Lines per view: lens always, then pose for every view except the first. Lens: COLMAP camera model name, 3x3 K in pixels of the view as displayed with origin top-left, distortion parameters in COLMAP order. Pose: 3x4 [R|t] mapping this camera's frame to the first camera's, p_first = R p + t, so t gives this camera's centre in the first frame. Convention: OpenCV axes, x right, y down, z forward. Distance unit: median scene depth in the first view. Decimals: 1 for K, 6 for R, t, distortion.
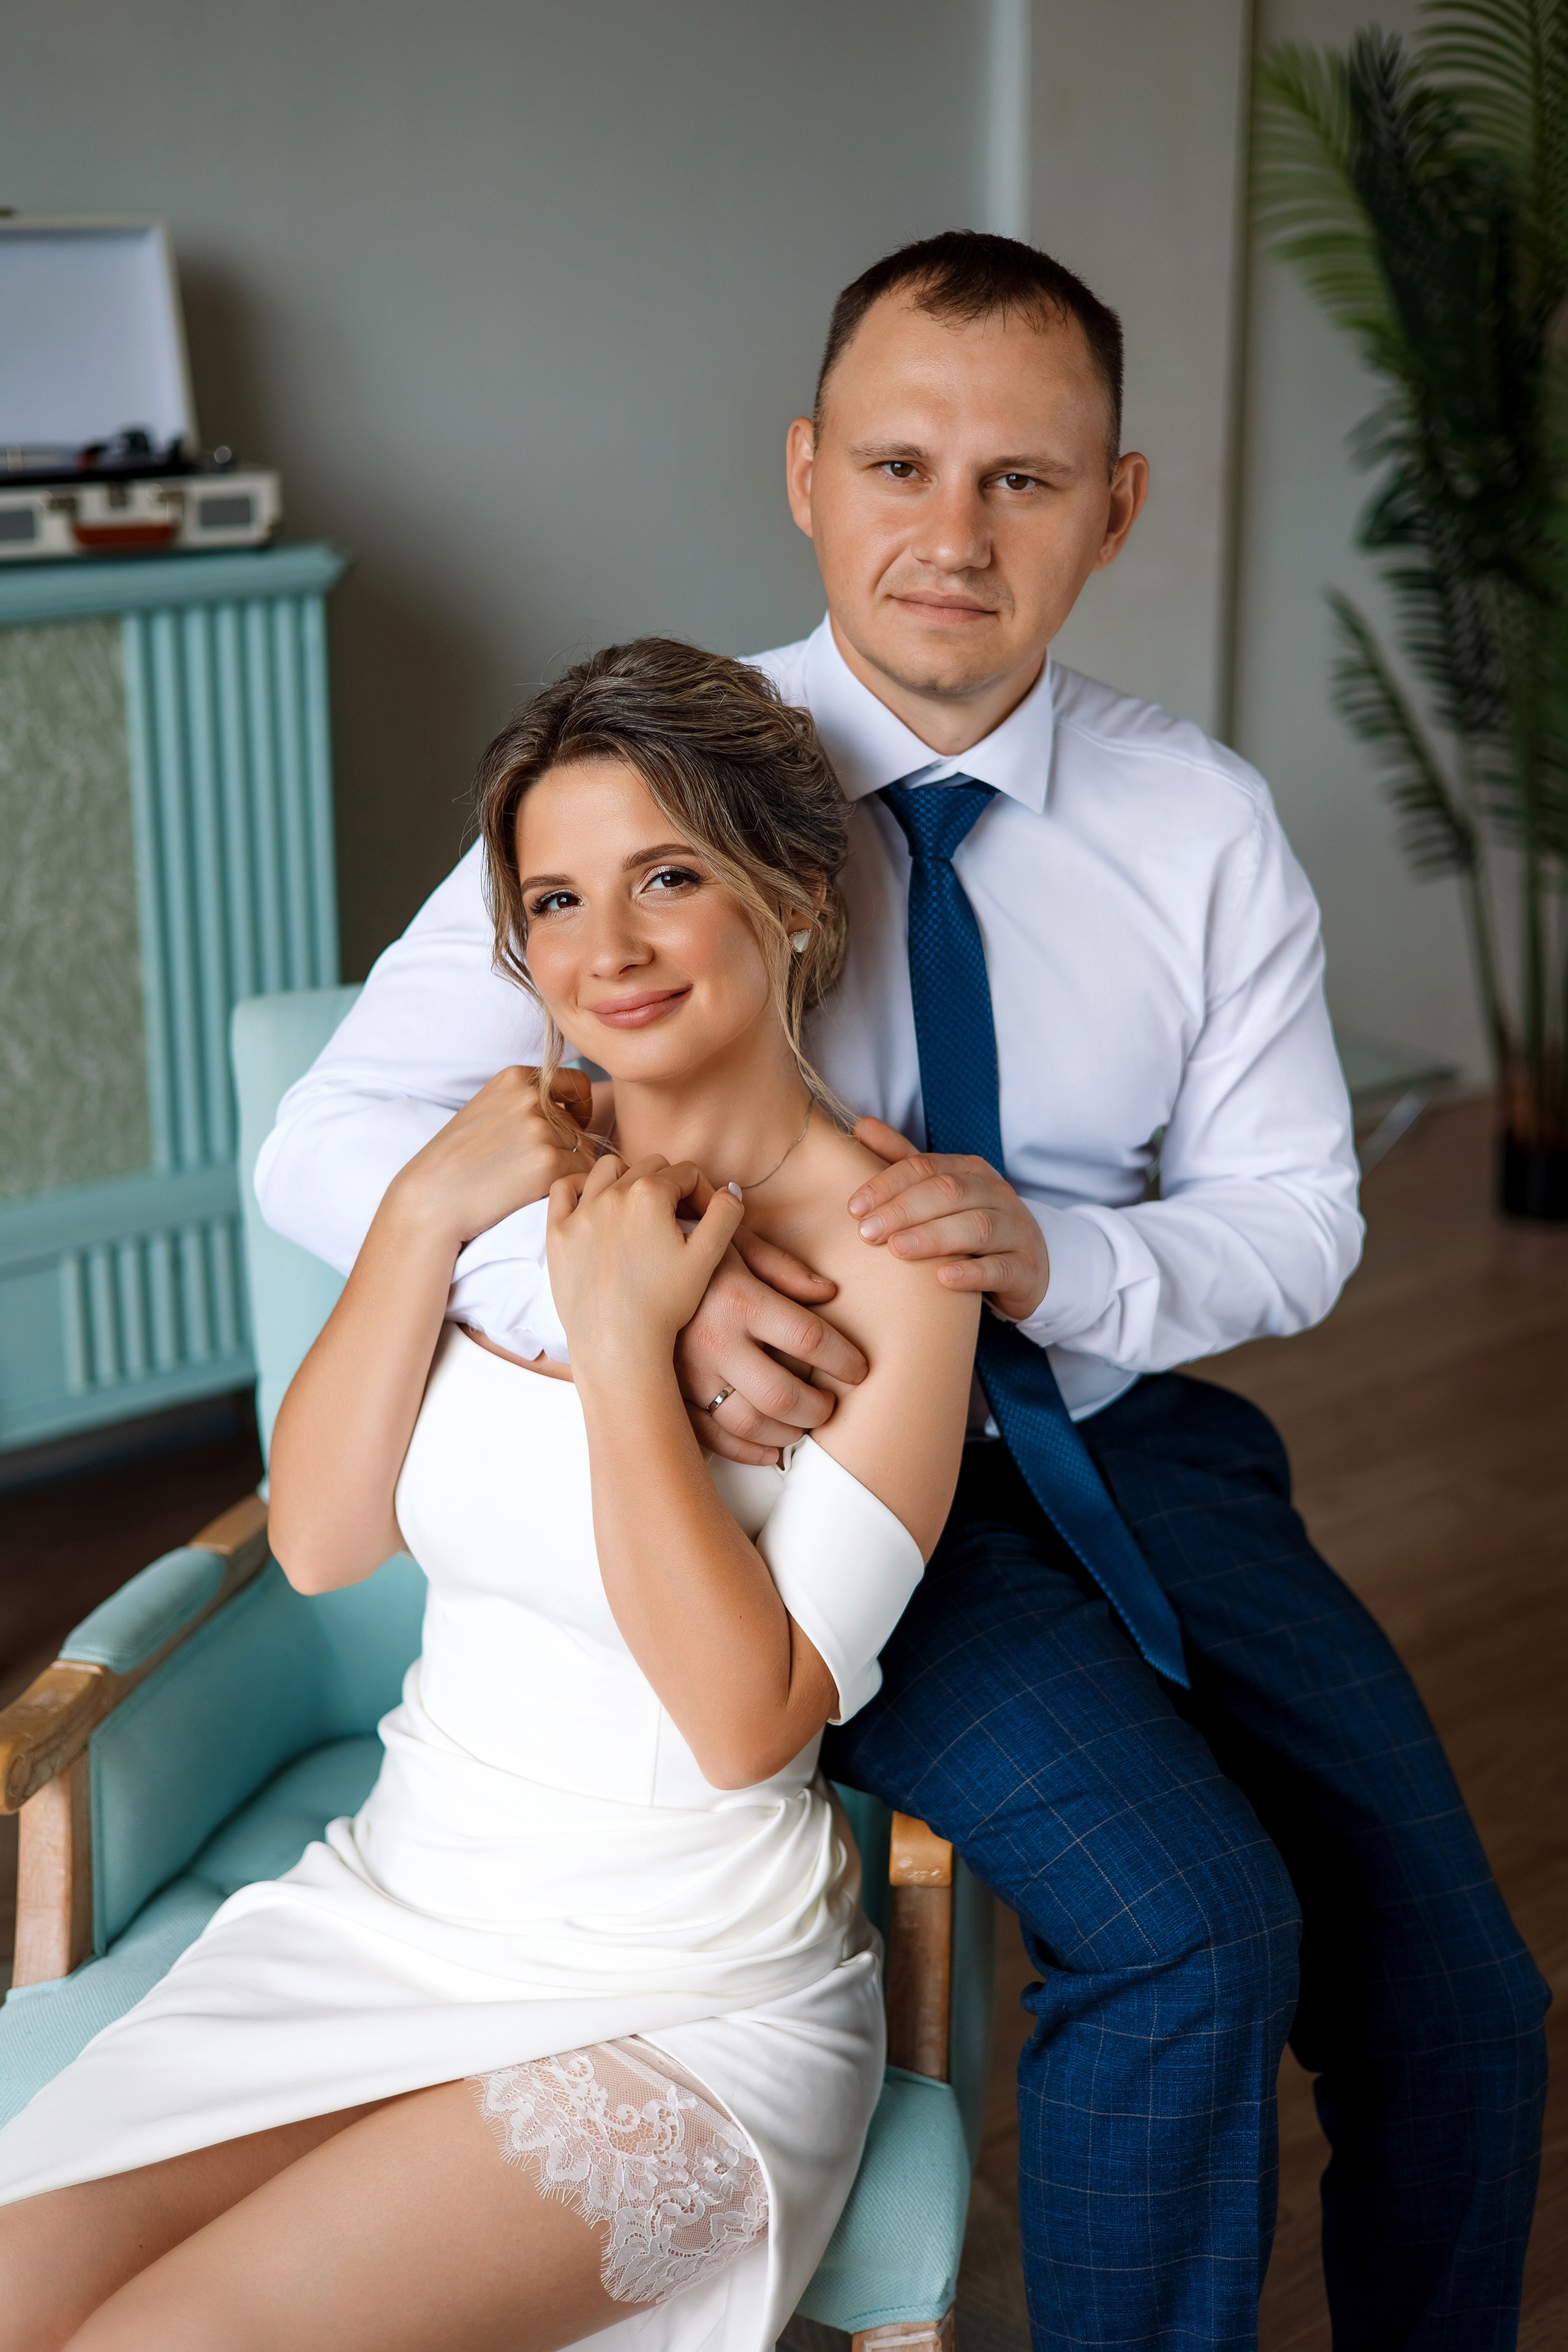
lens RADIAL K [[3195.9, 0, 730.7], [0, 3195.9, 1180.9], [0, 0, 1]] dist [0.118593, -0.513454]
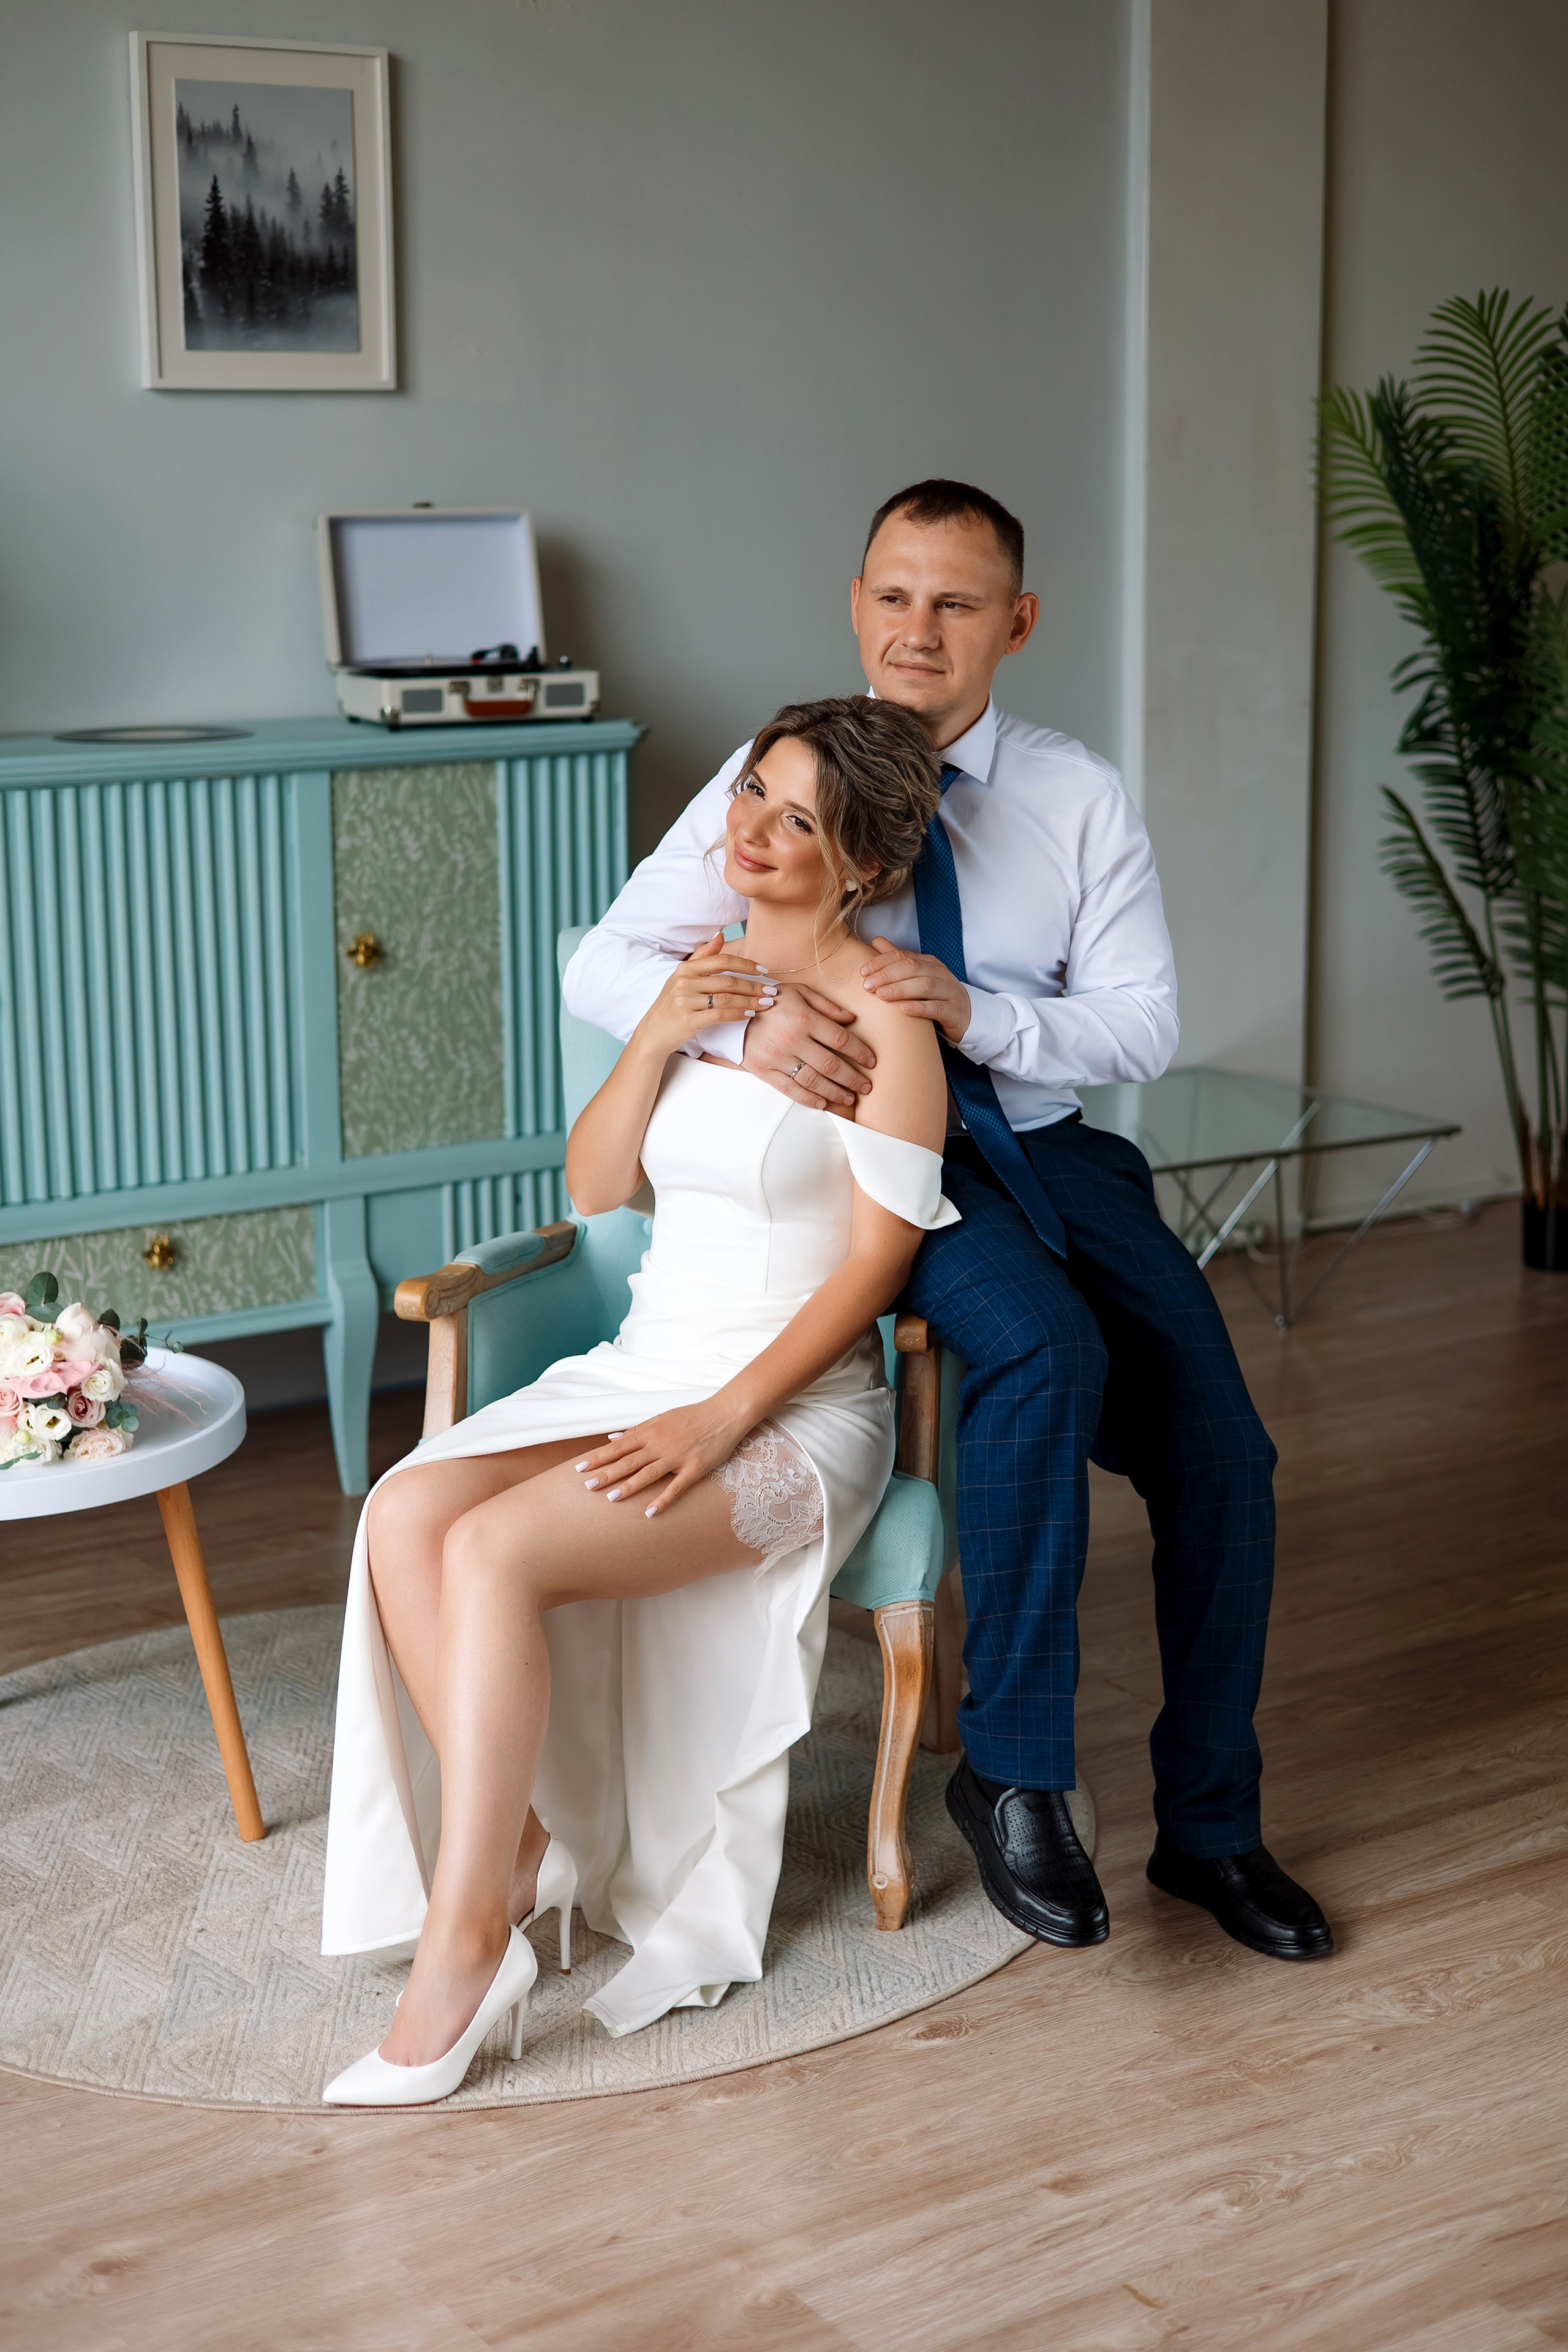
lens RADIAL K [[3214.3, 0, 786.0], [0, 3214.3, 1182.5], [0, 0, 1]] dist [-0.002401, 0.017467]
pose [[0.996298, 0.012054, -0.085120, 0.131195], [-0.020436, 0.994948, -0.098294, 0.280484], [0.083505, 0.099669, 0.991510, -0.785466]]
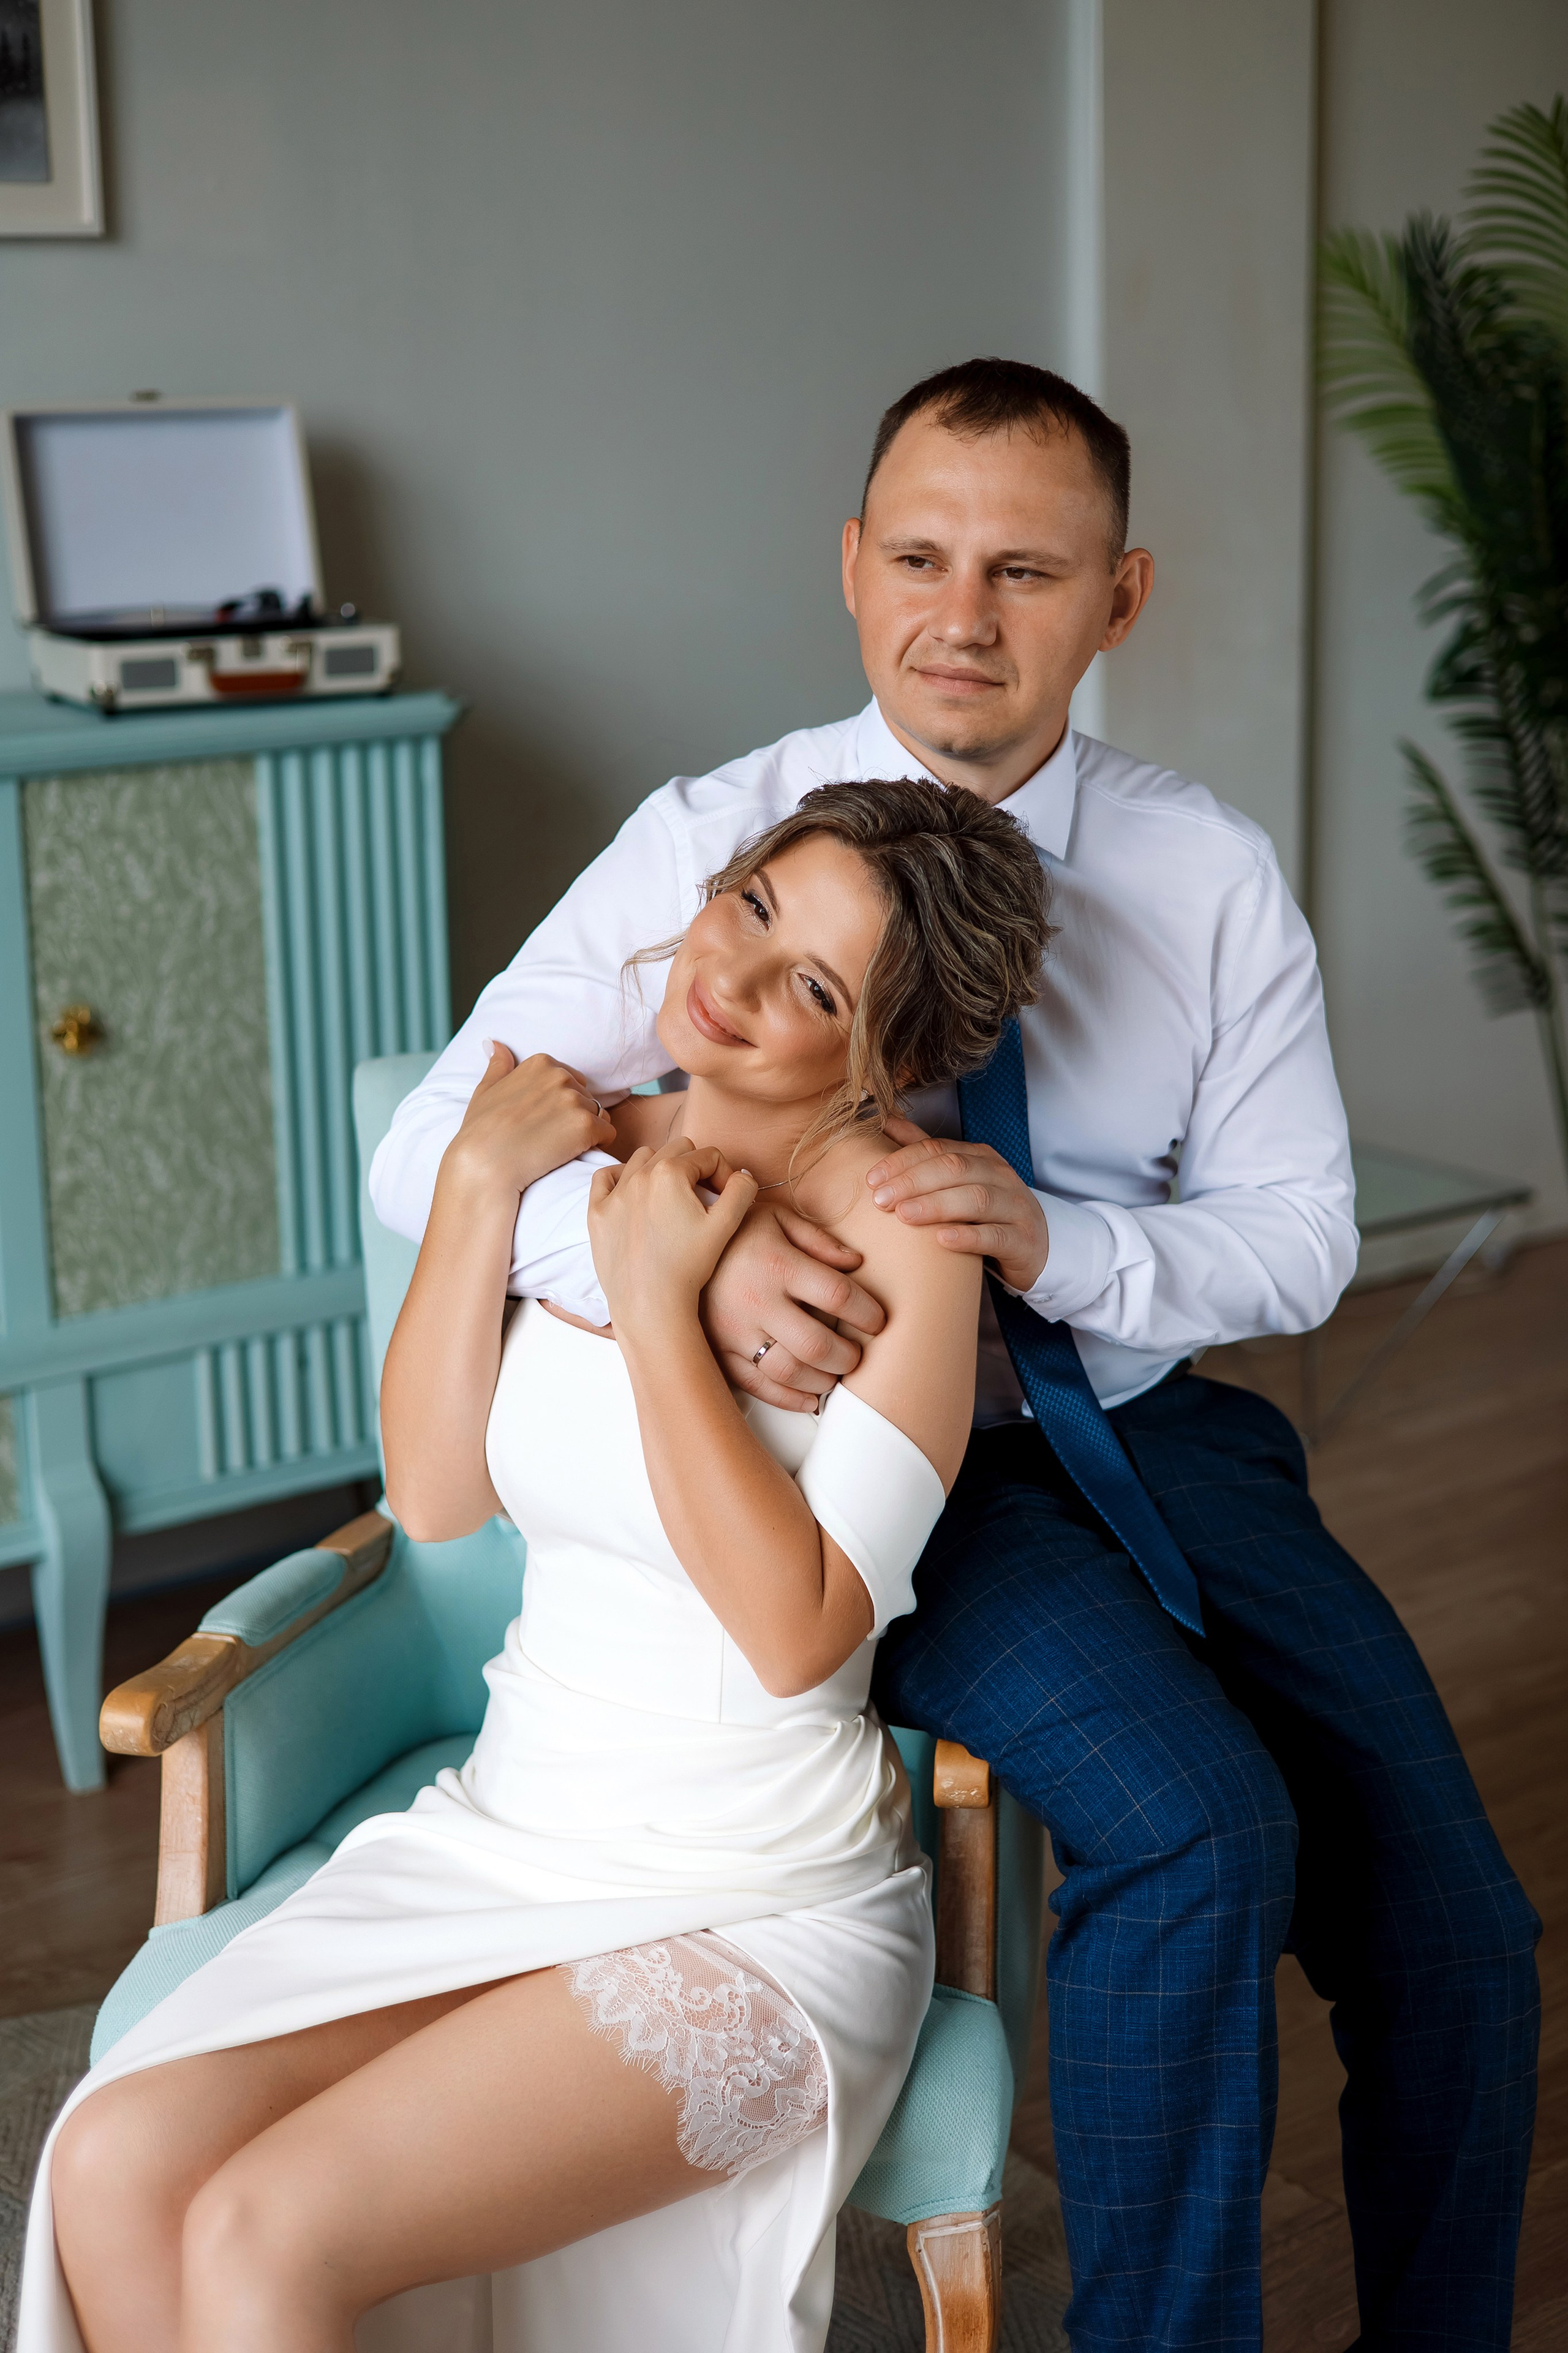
lens RADIAL K [[3289.4, 0, 785.4], [0, 3289.4, 1168.5], [0, 0, 1]] dist [0.000200, -0.003981]
pose [[0.999652, -0.009688, -0.024523, 0.025093], [0.007925, 0.997445, -0.070996, 0.071219], [0.025148, 0.070777, 0.997175, -0.150242]]
